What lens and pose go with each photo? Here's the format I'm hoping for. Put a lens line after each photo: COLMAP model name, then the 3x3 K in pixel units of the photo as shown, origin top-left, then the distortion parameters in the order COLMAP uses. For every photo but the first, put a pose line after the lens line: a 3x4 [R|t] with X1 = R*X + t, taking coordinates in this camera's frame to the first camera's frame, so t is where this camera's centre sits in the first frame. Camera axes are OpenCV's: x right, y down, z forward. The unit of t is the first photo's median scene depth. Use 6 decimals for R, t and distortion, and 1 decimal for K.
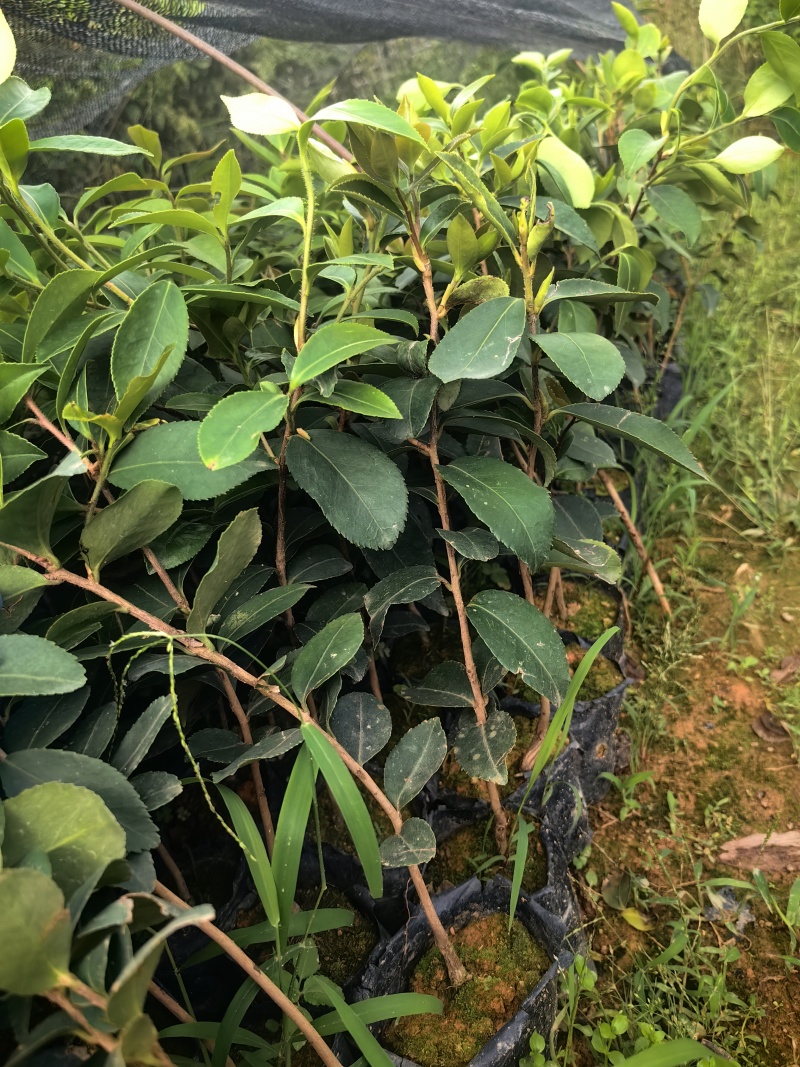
lens RADIAL K [[826.9, 0, 400.0], [0, 826.9, 533.5], [0, 0, 1]] dist [0.006688, -0.001973]
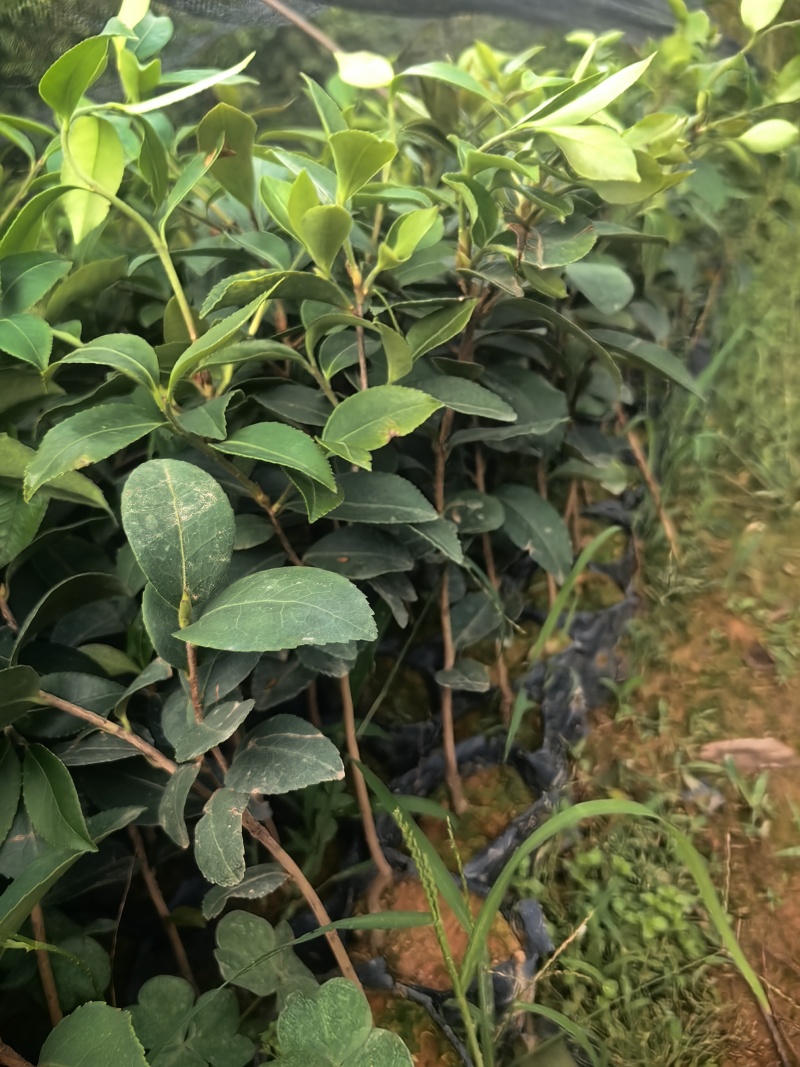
lens RADIAL K [[856.9, 0, 400.0], [0, 856.9, 533.5], [0, 0, 1]] dist [-0.002063, 0.015379]
pose [[0.997183, 0.066678, -0.034341, -0.000361], [-0.066576, 0.997773, 0.004110, 0.100813], [0.034538, -0.001812, 0.999402, -0.156278]]
